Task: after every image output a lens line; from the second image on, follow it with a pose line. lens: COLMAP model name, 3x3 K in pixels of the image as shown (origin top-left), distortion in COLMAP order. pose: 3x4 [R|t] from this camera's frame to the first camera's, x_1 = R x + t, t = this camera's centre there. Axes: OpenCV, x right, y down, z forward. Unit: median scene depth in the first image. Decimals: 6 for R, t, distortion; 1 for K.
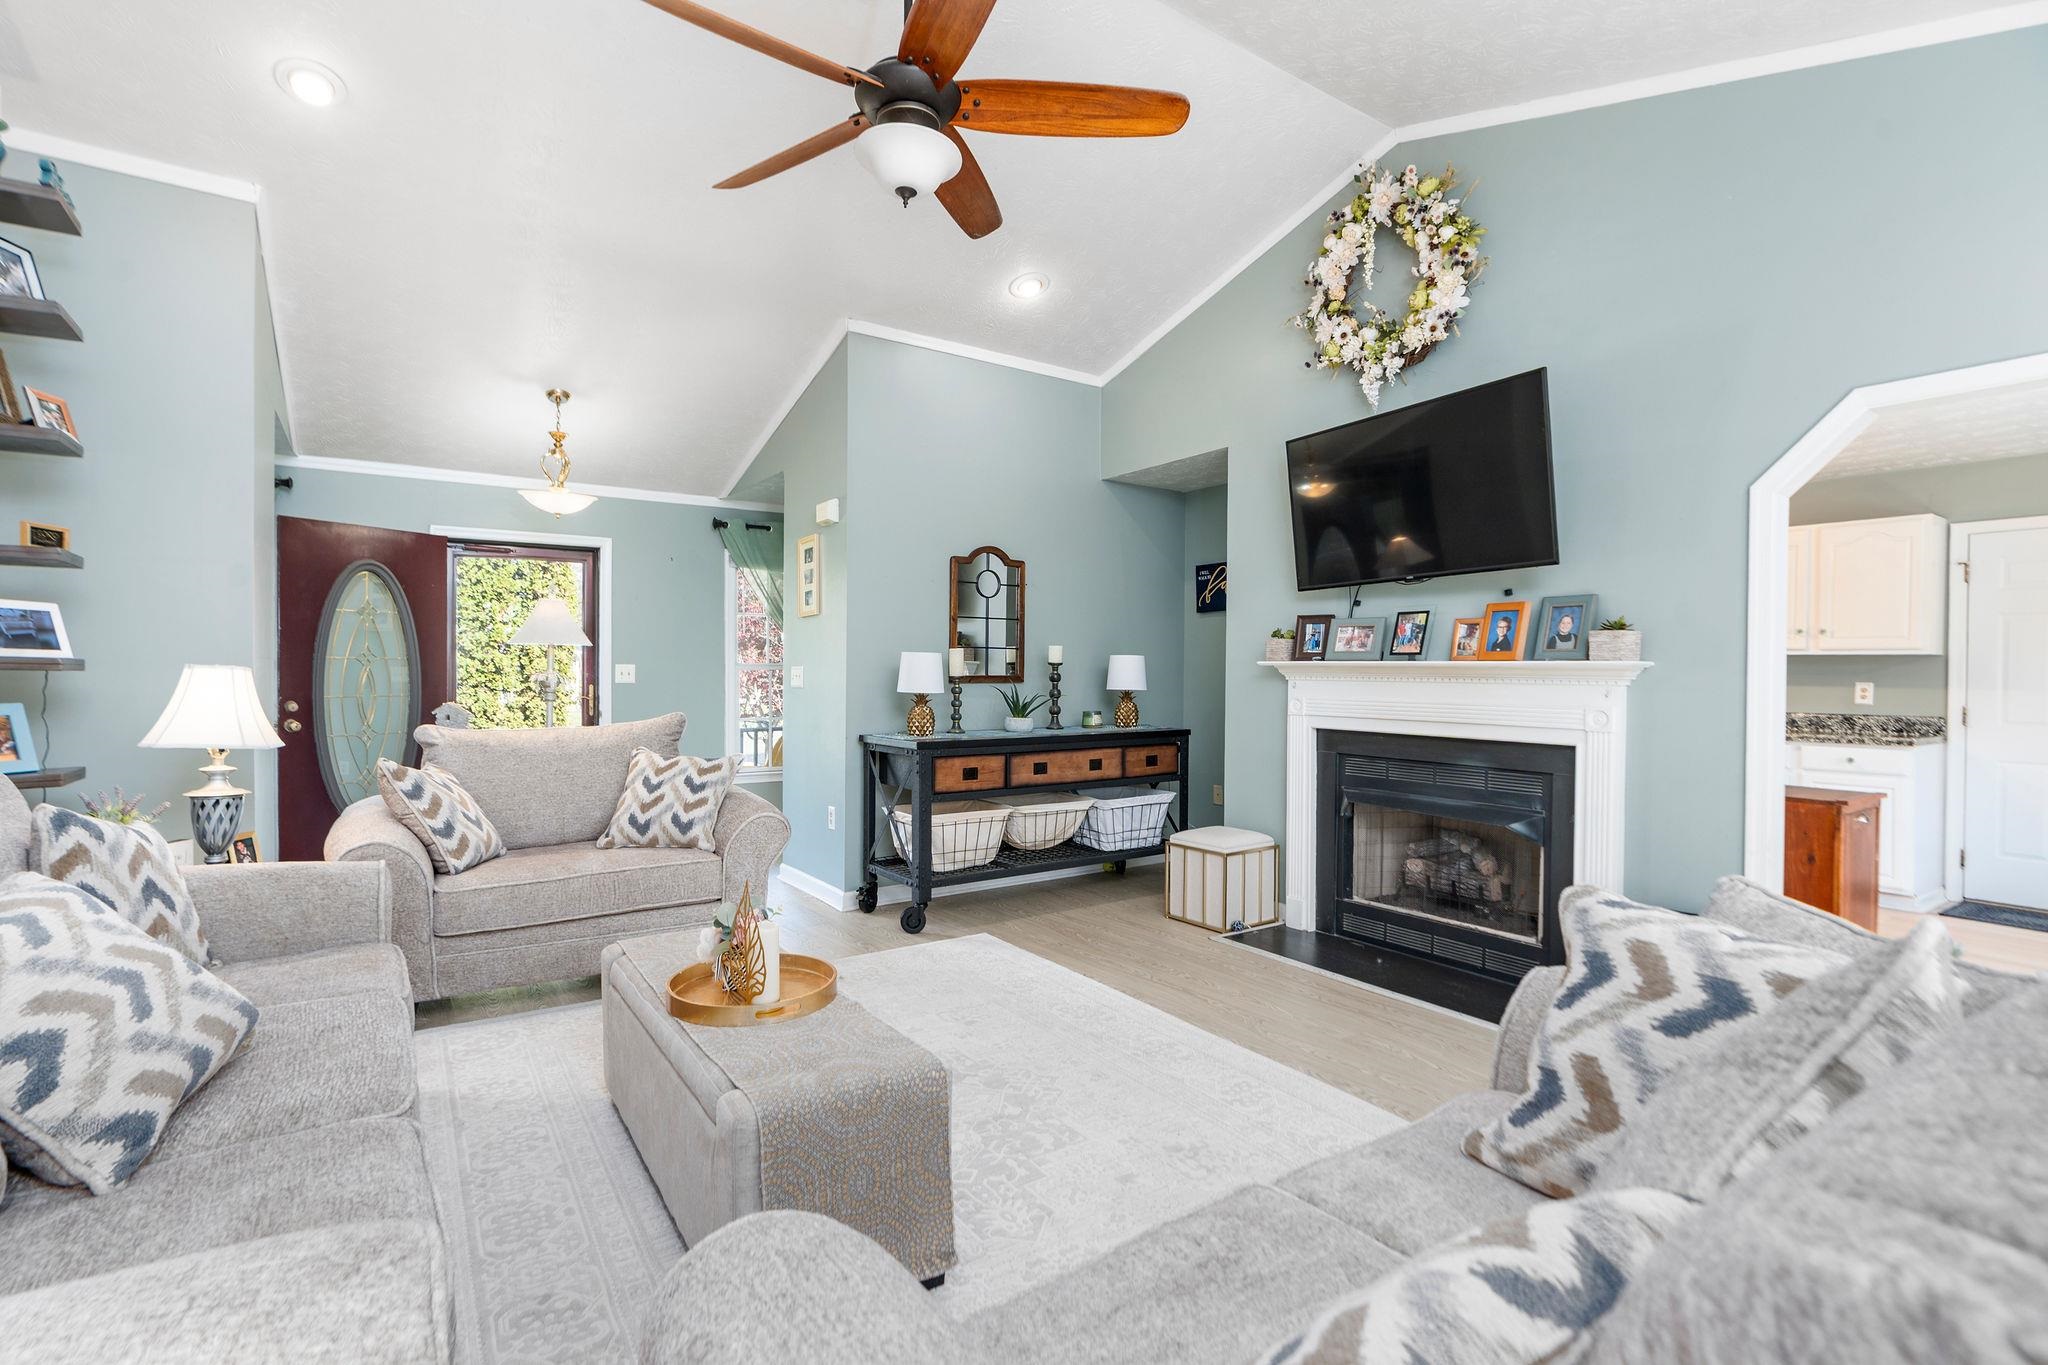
lens RADIAL K [[943.3, 0, 1028.3], [0, 943.3, 681.3], [0, 0, 1]] dist [-0.001645, 0.001827]
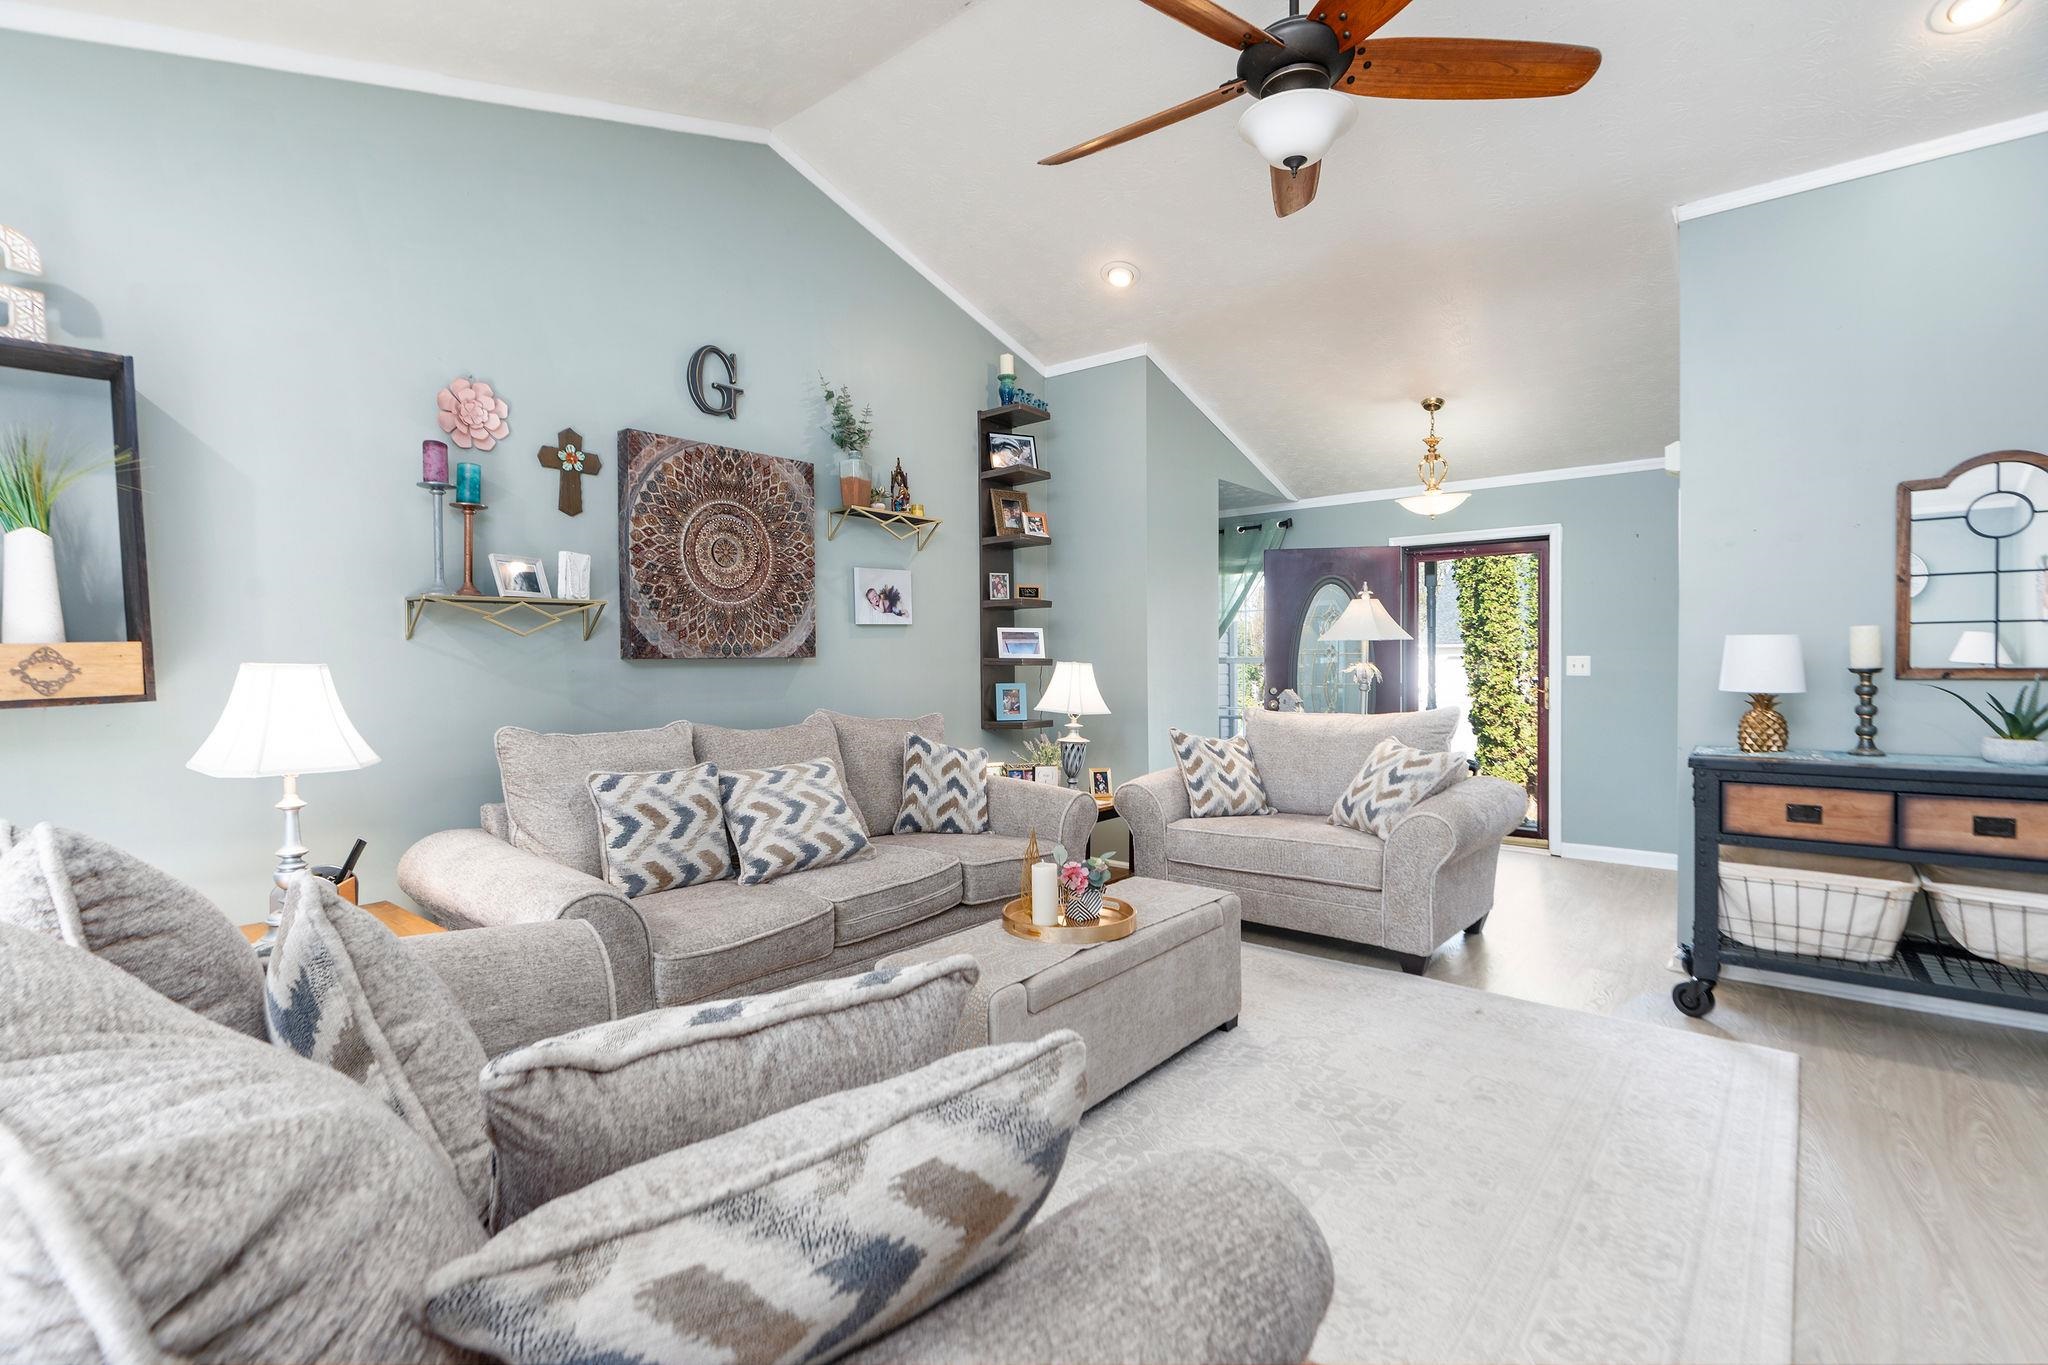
lens RADIAL K [[943.3, 0, 1014.0], [0, 943.3, 674.9], [0, 0, 1]] dist [-0.001645, 0.001827]
pose [[0.288497, 0.006690, -0.957458, 0.454680], [-0.004268, 0.999975, 0.005701, -0.002525], [0.957471, 0.002442, 0.288518, 0.292073]]
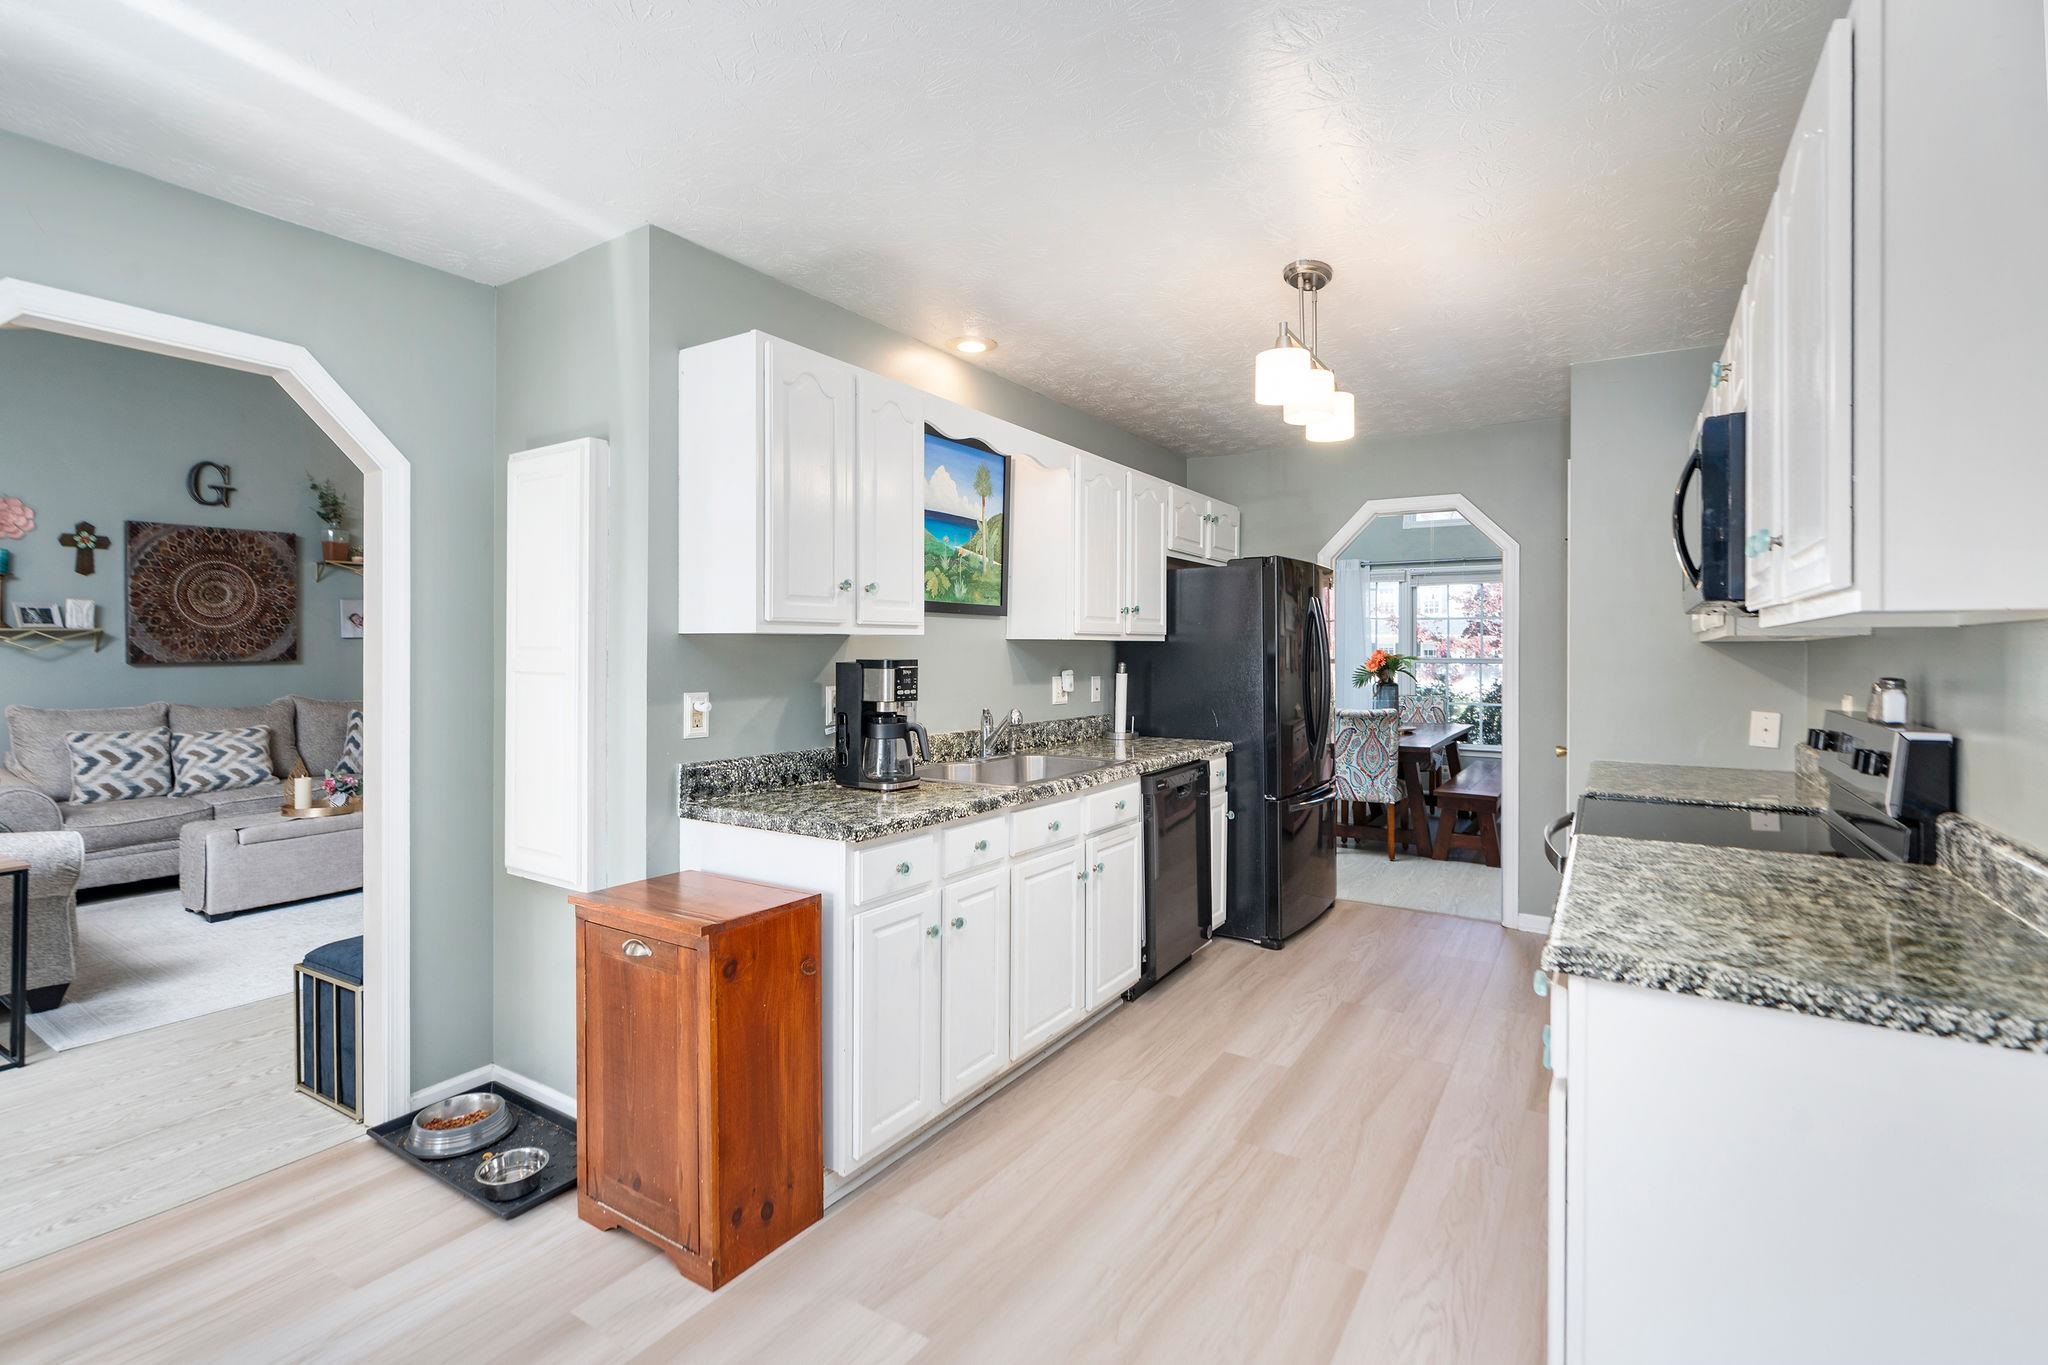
lens RADIAL K [[943.3, 0, 962.9], [0, 943.3, 653.9], [0, 0, 1]] dist [-0.001645, 0.001827]
pose [[0.362161, -0.002108, -0.932113, 0.954415], [-0.005376, 0.999976, -0.004350, -0.016603], [0.932100, 0.006586, 0.362141, 0.633957]]
